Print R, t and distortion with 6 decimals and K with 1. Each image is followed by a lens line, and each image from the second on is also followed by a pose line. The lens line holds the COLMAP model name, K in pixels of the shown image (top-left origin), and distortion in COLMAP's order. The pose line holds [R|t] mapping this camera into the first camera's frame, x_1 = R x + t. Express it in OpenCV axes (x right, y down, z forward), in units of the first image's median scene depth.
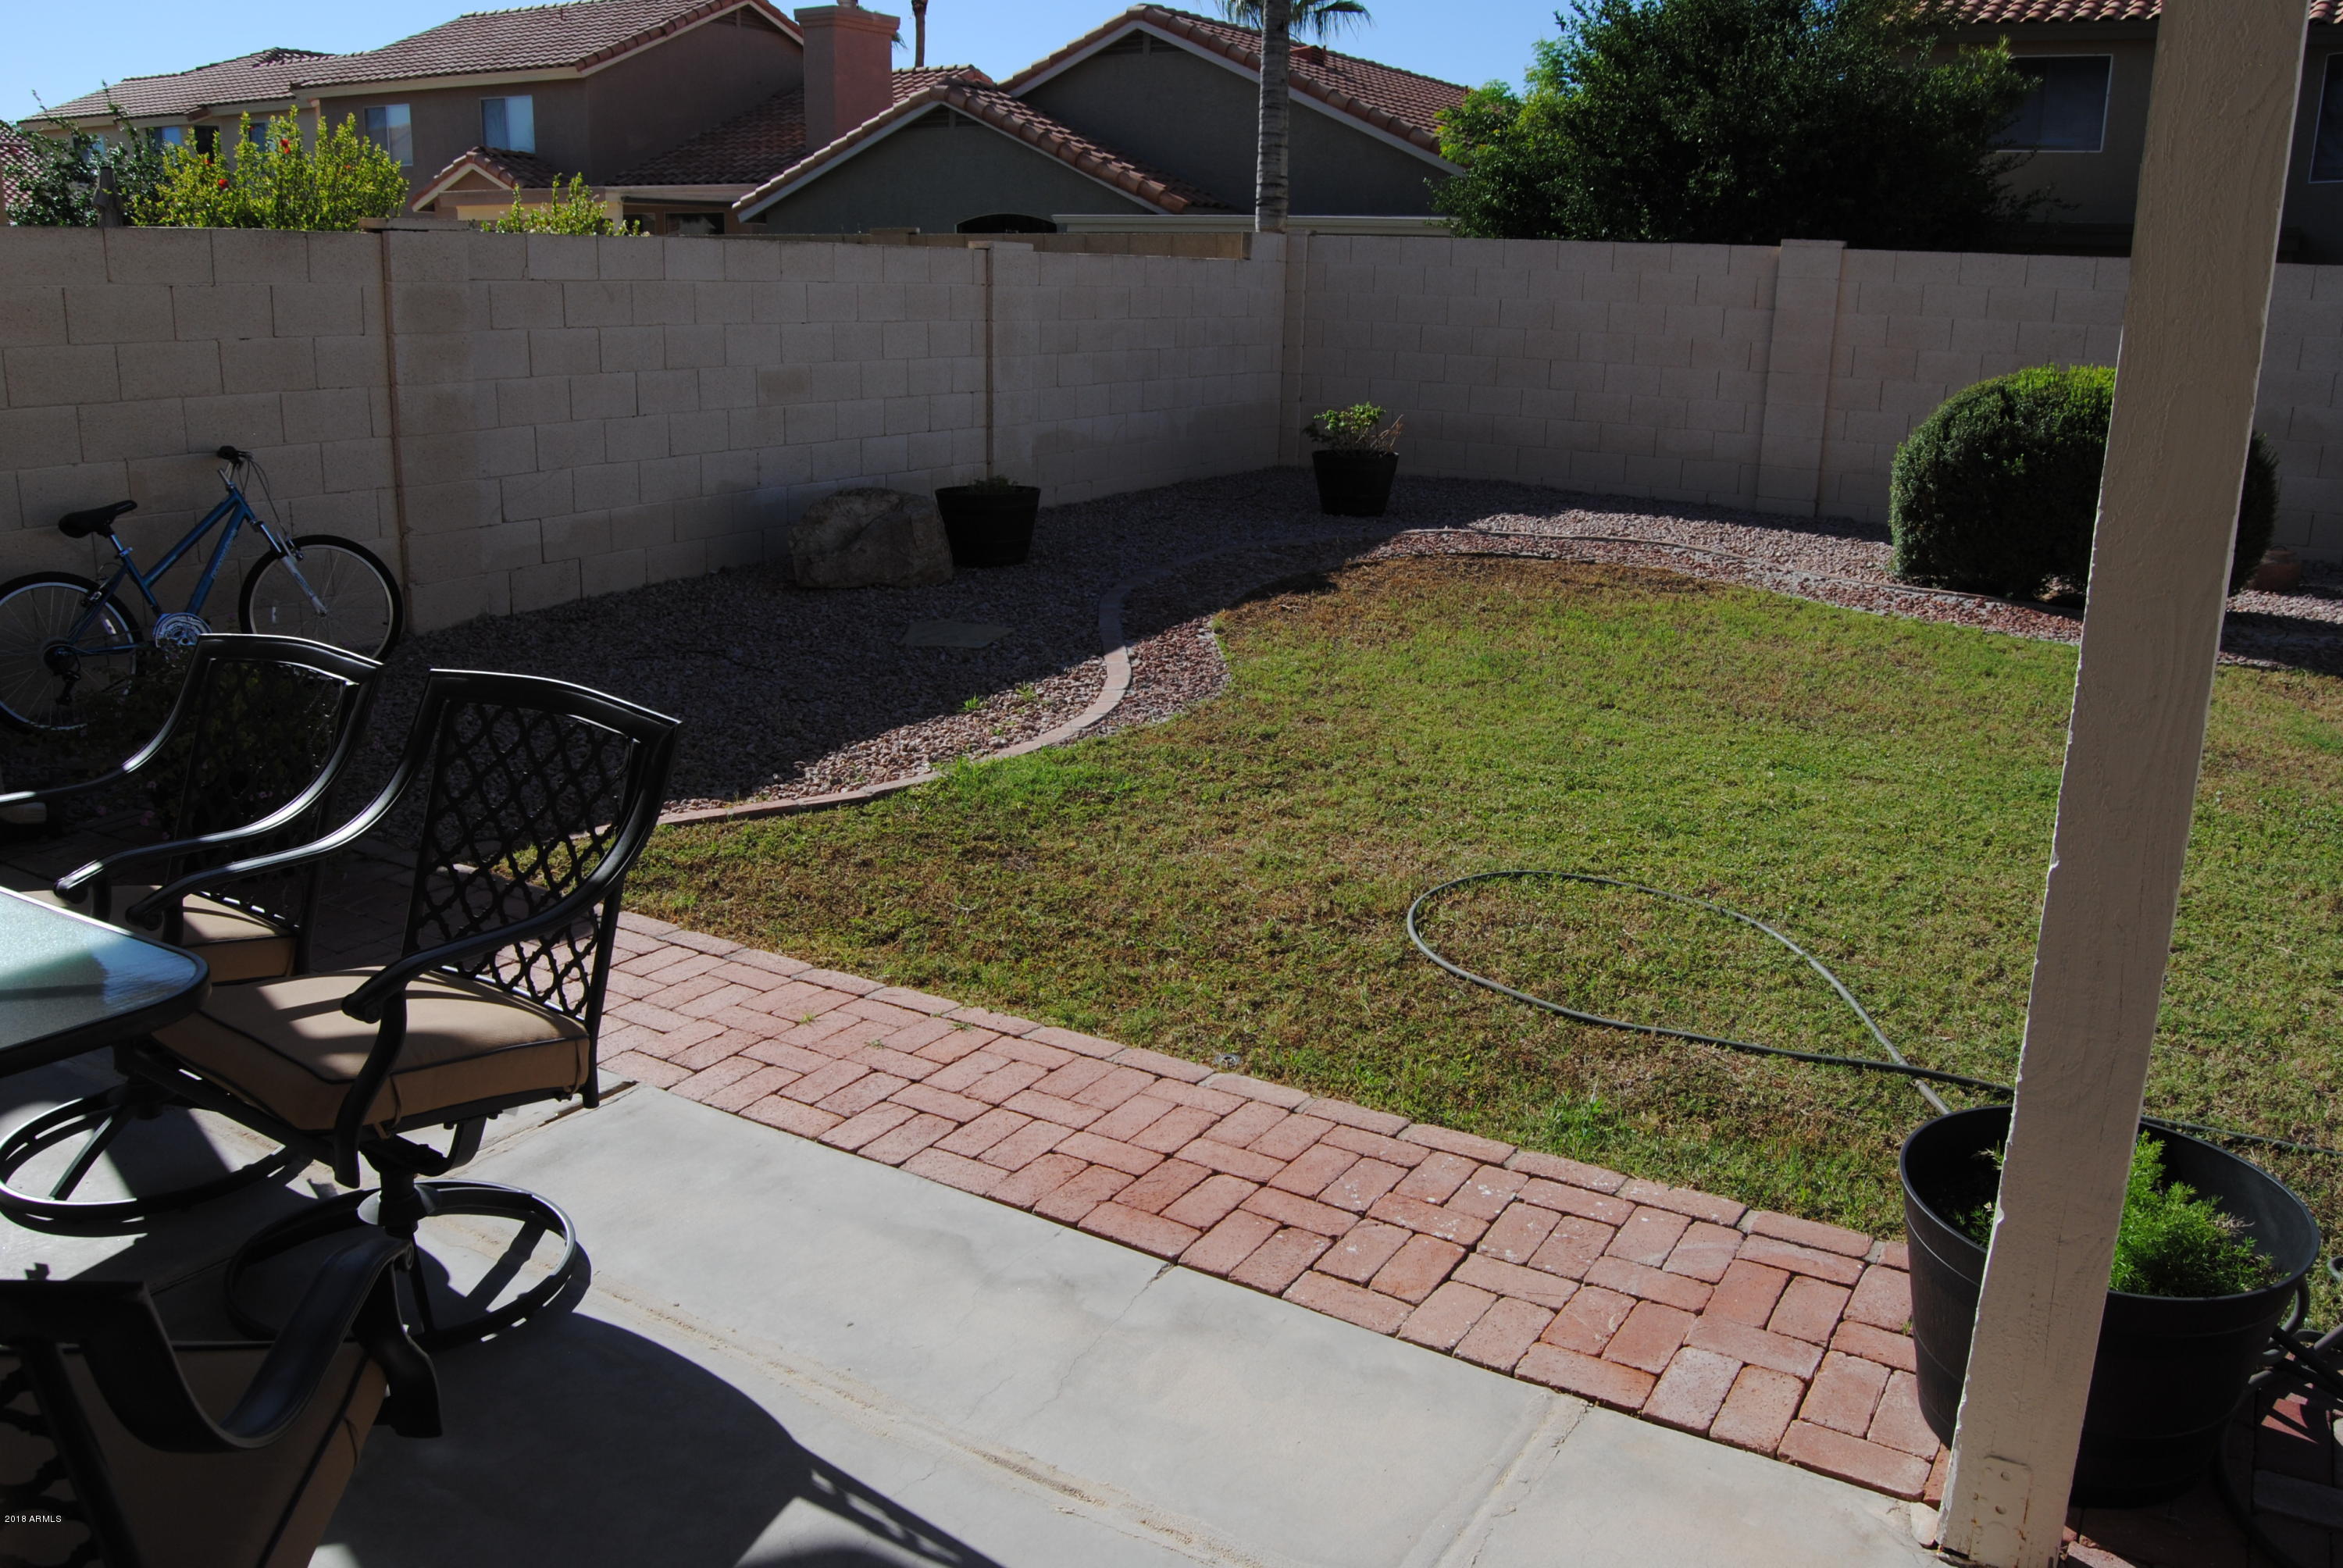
lens RADIAL K [[1847.0, 0, 1183.3], [0, 1847.0, 772.9], [0, 0, 1]] dist [-0.099054, 0.041057]
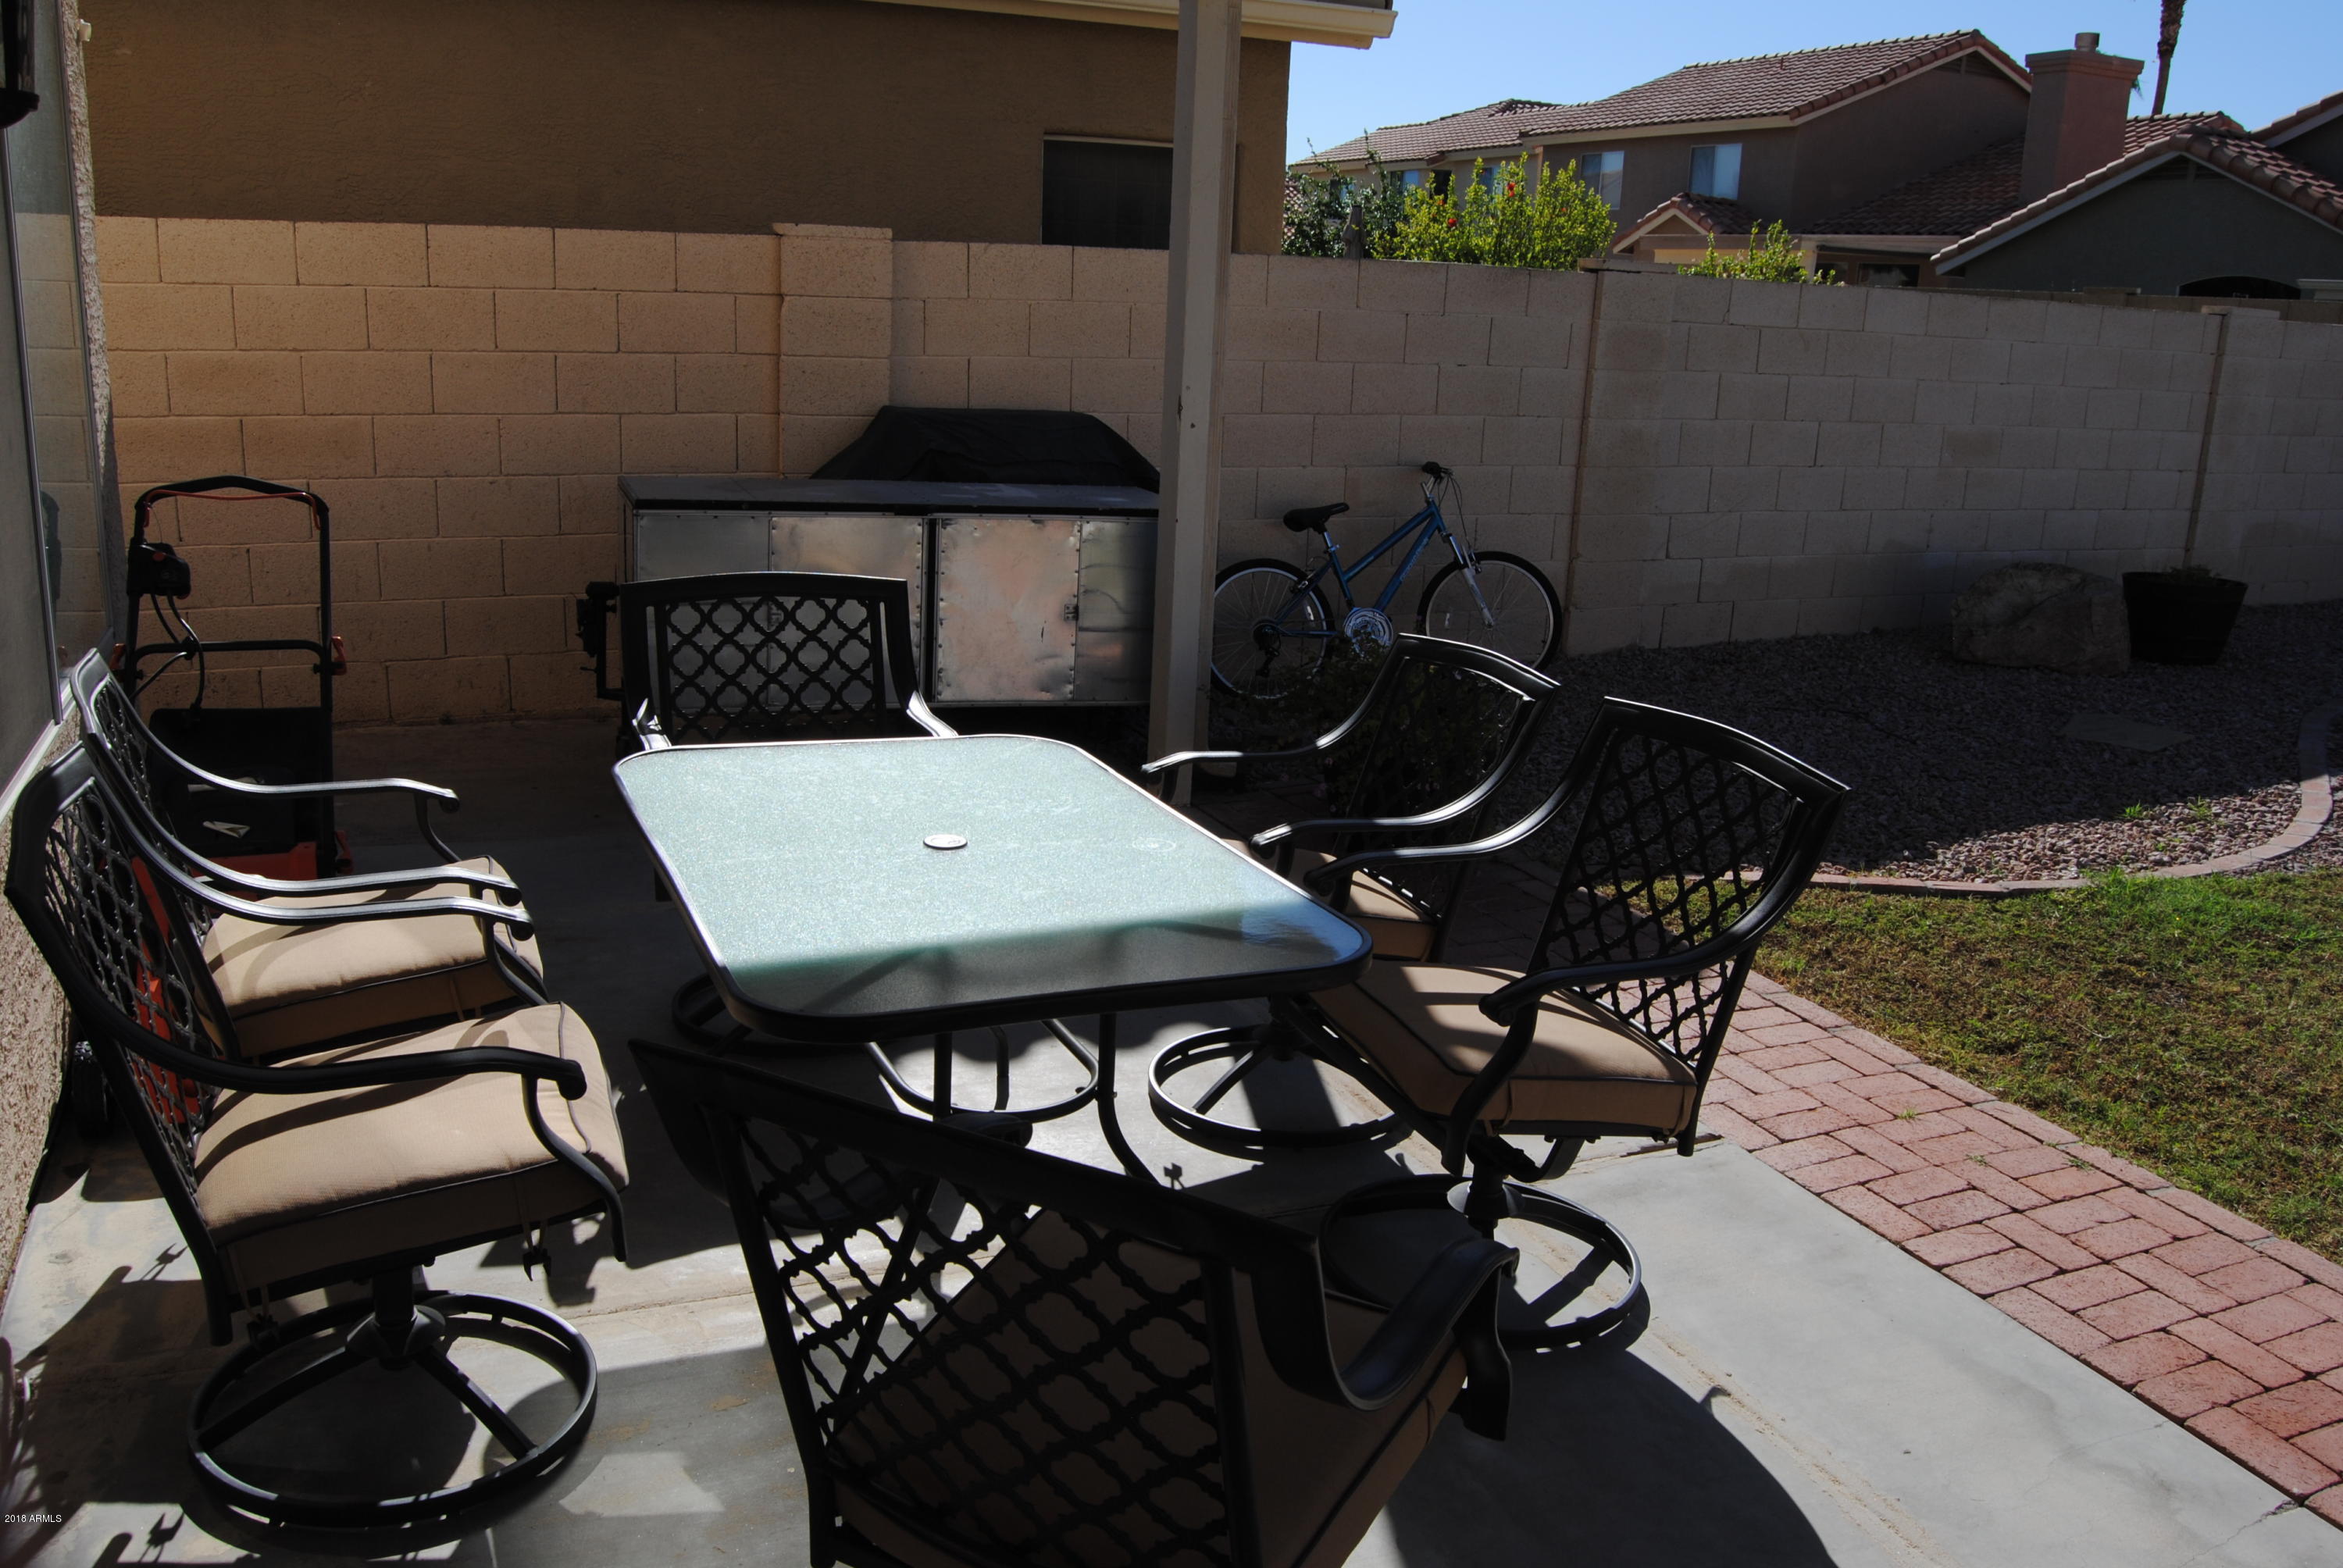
lens RADIAL K [[1847.0, 0, 1183.3], [0, 1847.0, 772.9], [0, 0, 1]] dist [-0.099054, 0.041057]
pose [[0.820754, 0.155735, -0.549645, -0.014503], [-0.169042, 0.985246, 0.026737, -0.000828], [0.545700, 0.070969, 0.834970, 0.002438]]
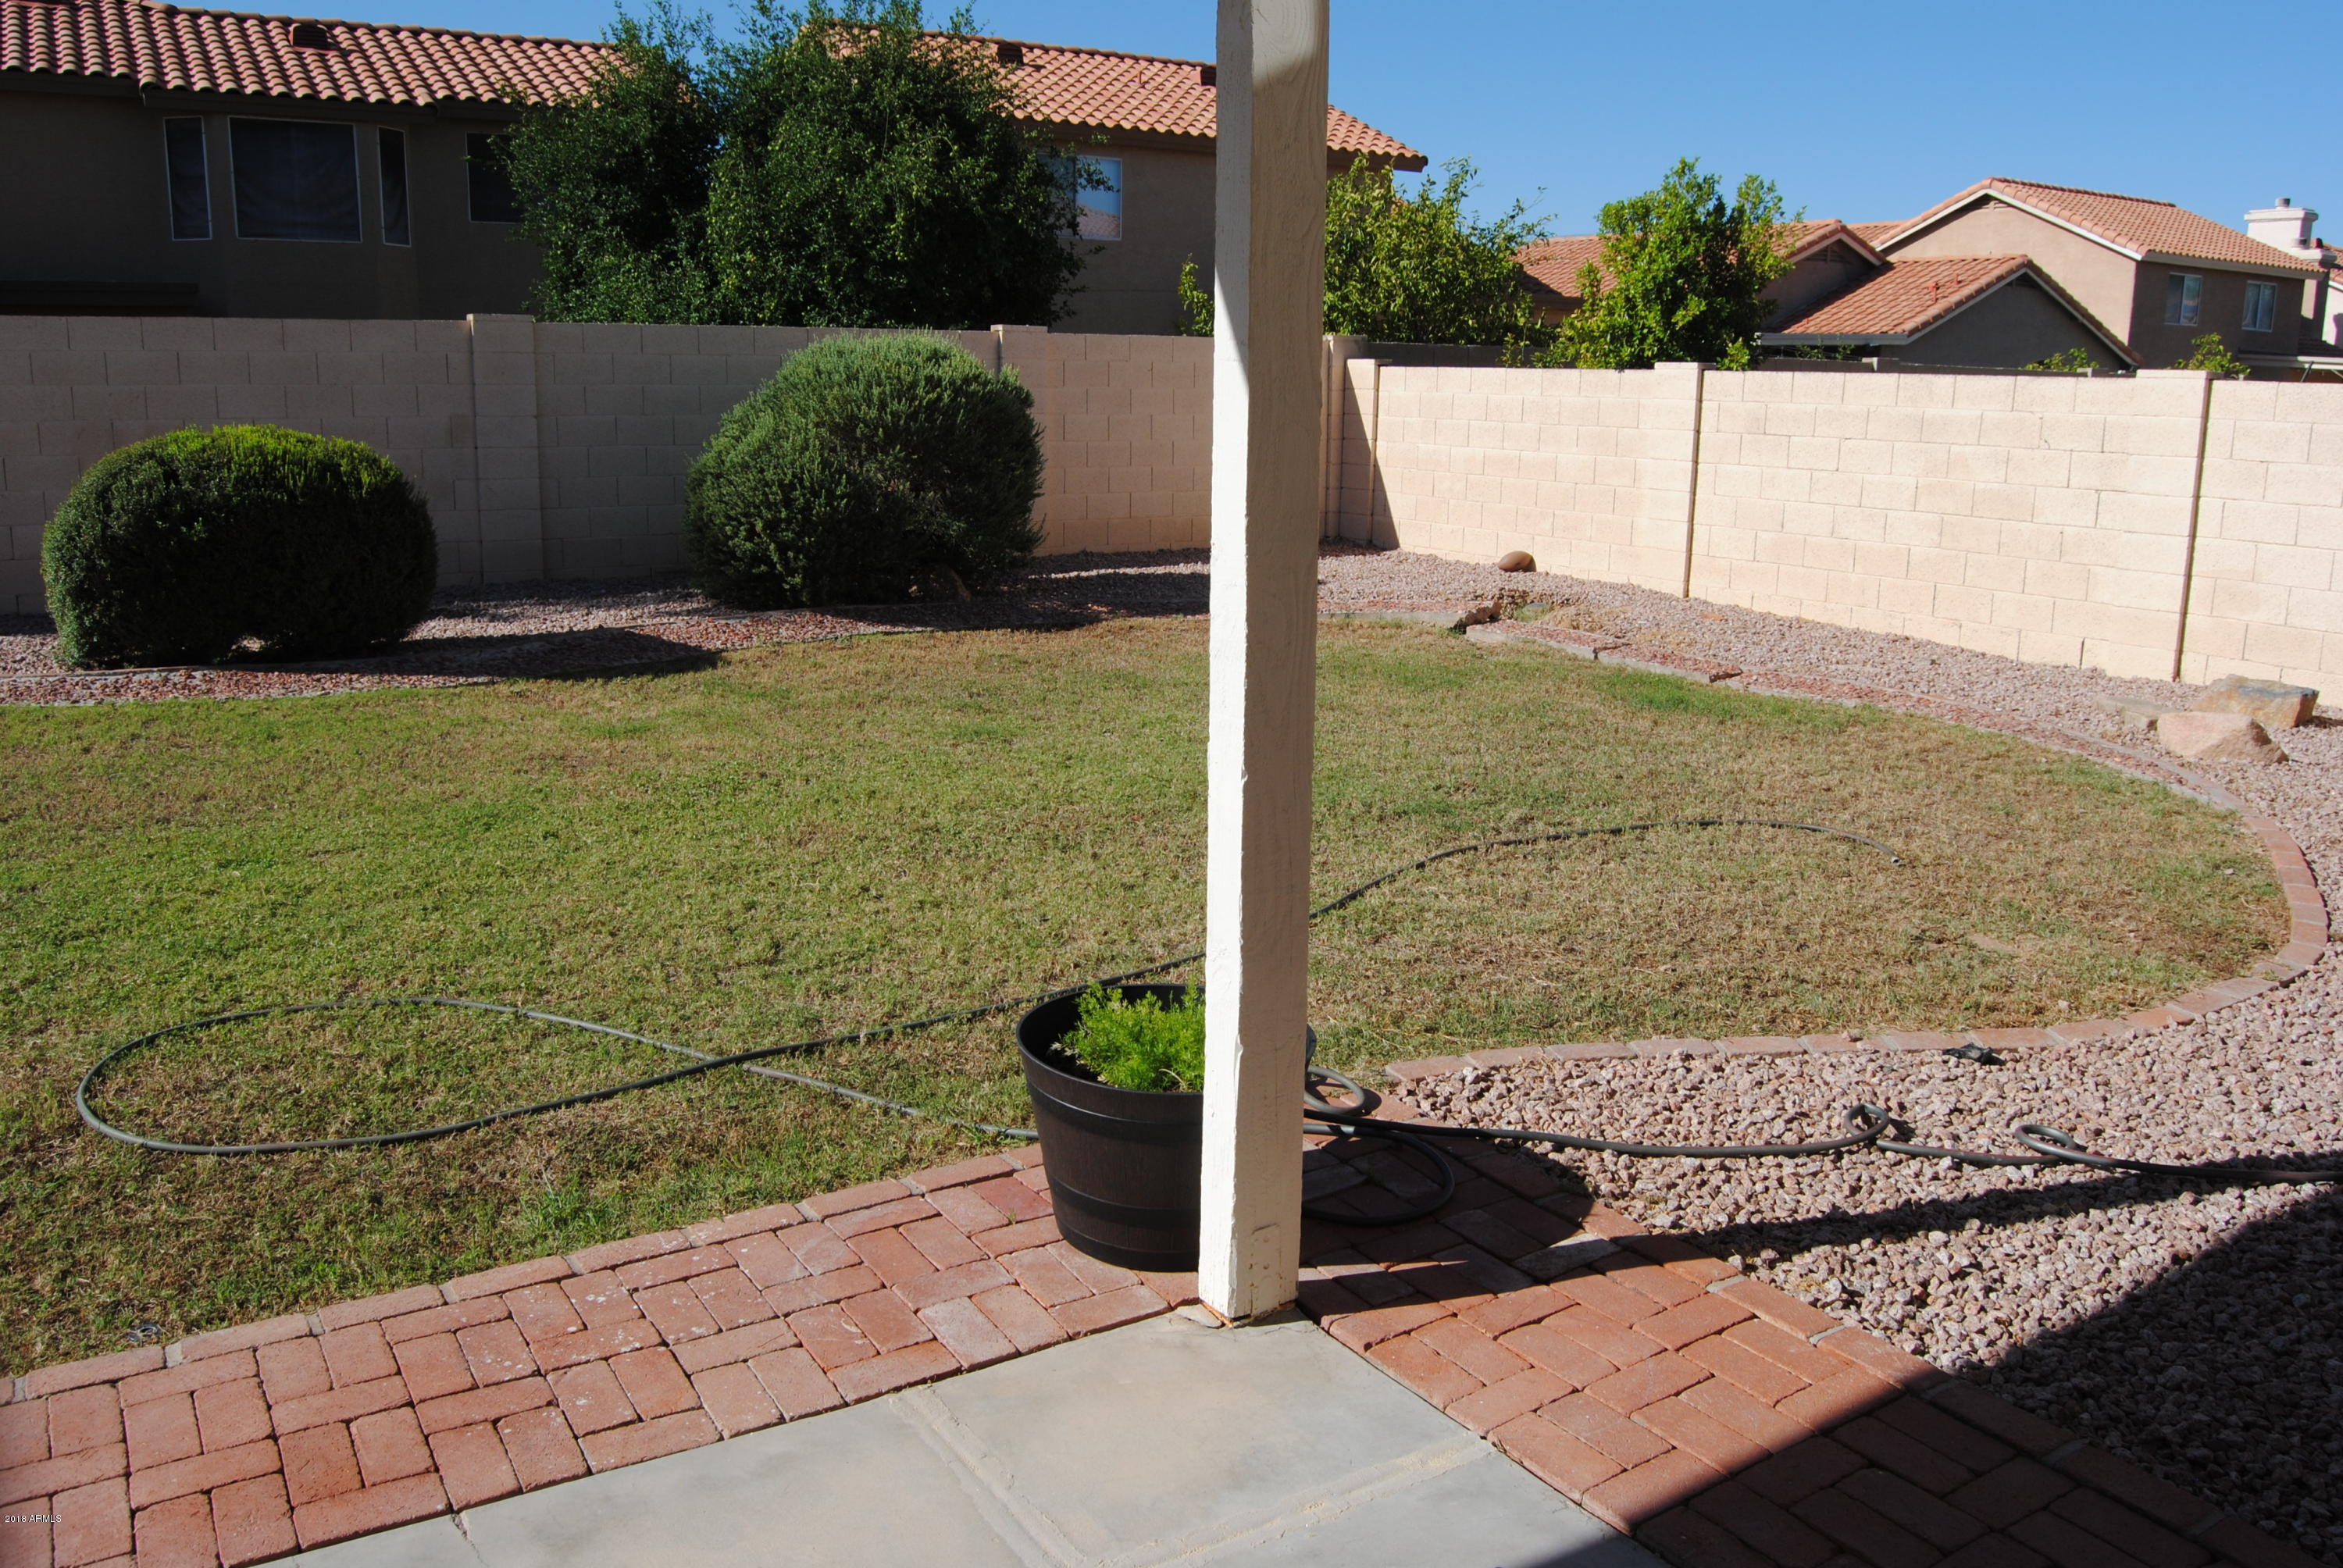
lens RADIAL K [[1847.0, 0, 1183.3], [0, 1847.0, 772.9], [0, 0, 1]] dist [-0.099054, 0.041057]
pose [[0.446125, -0.202765, 0.871699, -0.230662], [0.227083, 0.967768, 0.108894, -0.035379], [-0.865682, 0.149367, 0.477790, 0.117248]]
